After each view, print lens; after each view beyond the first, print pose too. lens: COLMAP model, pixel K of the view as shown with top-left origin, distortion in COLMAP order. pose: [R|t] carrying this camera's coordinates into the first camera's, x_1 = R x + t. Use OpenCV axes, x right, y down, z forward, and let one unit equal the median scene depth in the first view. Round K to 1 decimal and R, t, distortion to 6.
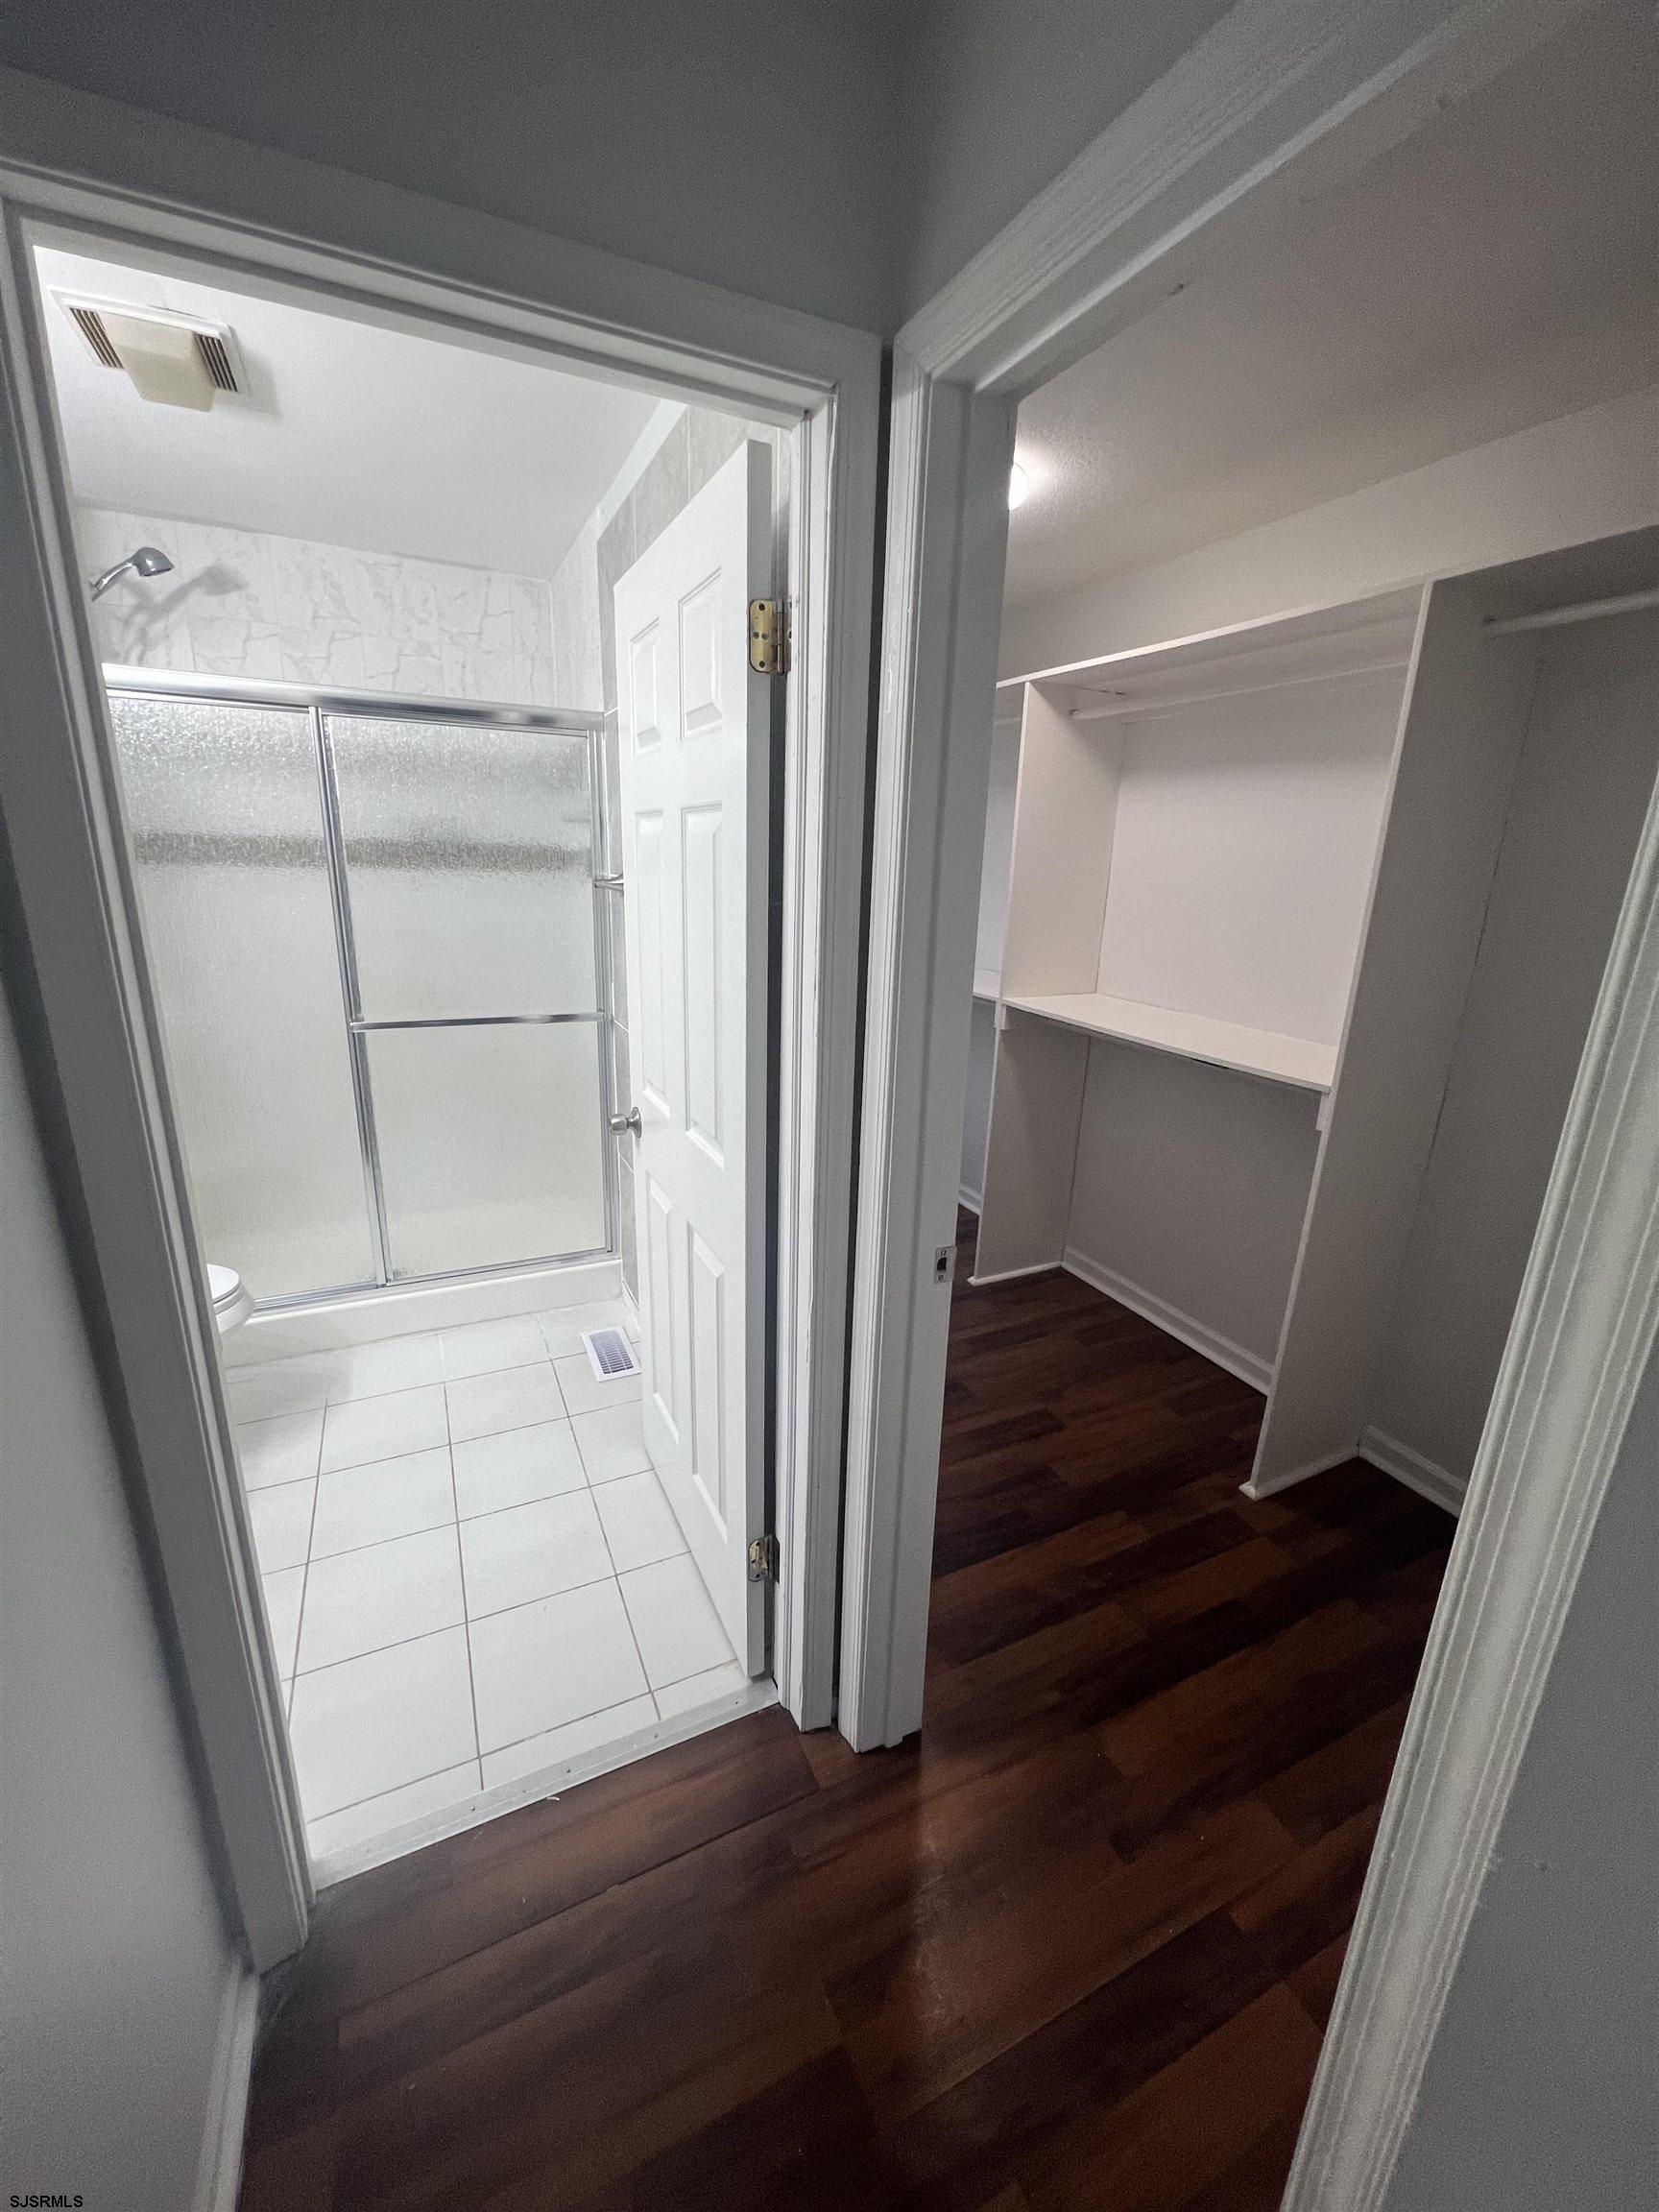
lens RADIAL K [[882.1, 0, 832.9], [0, 882.1, 1101.2], [0, 0, 1]] dist [-0.000217, 0.000001]
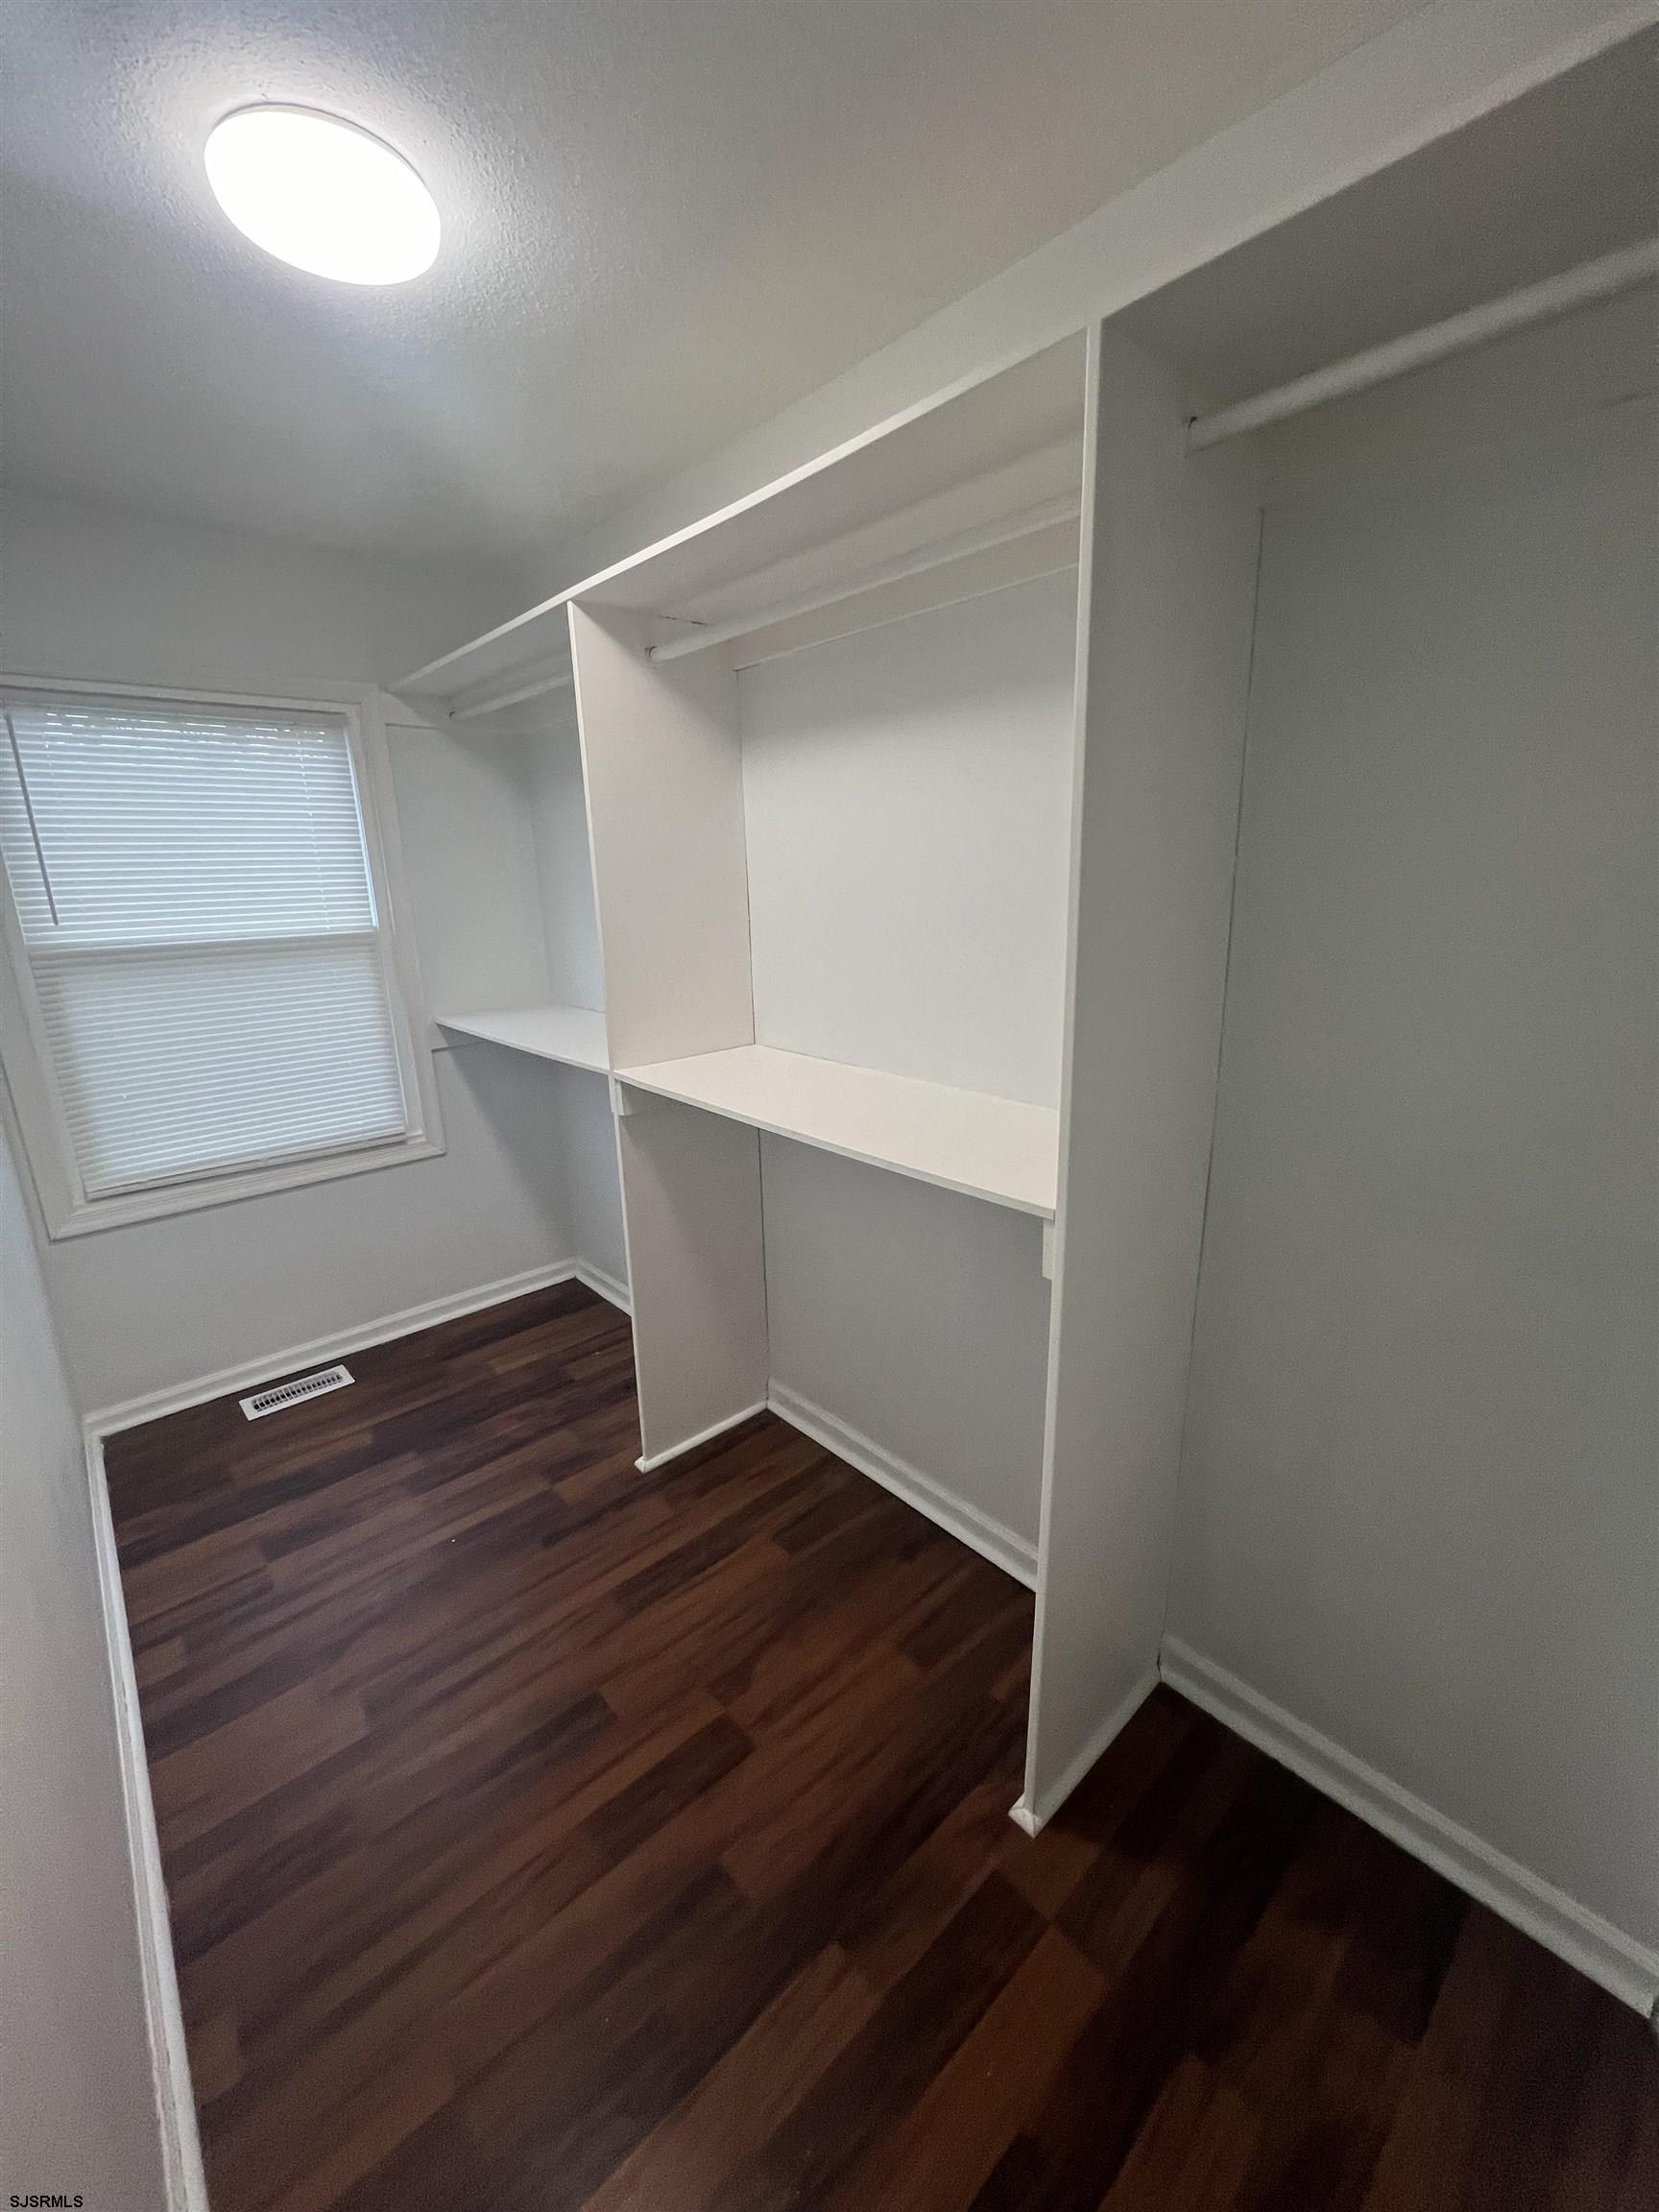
lens RADIAL K [[893.2, 0, 826.3], [0, 893.2, 1097.5], [0, 0, 1]] dist [0.000551, 0.000022]
pose [[0.961776, -0.121089, 0.245612, 0.207369], [0.126545, 0.991940, -0.006497, -0.082374], [-0.242845, 0.037330, 0.969347, 0.336204]]
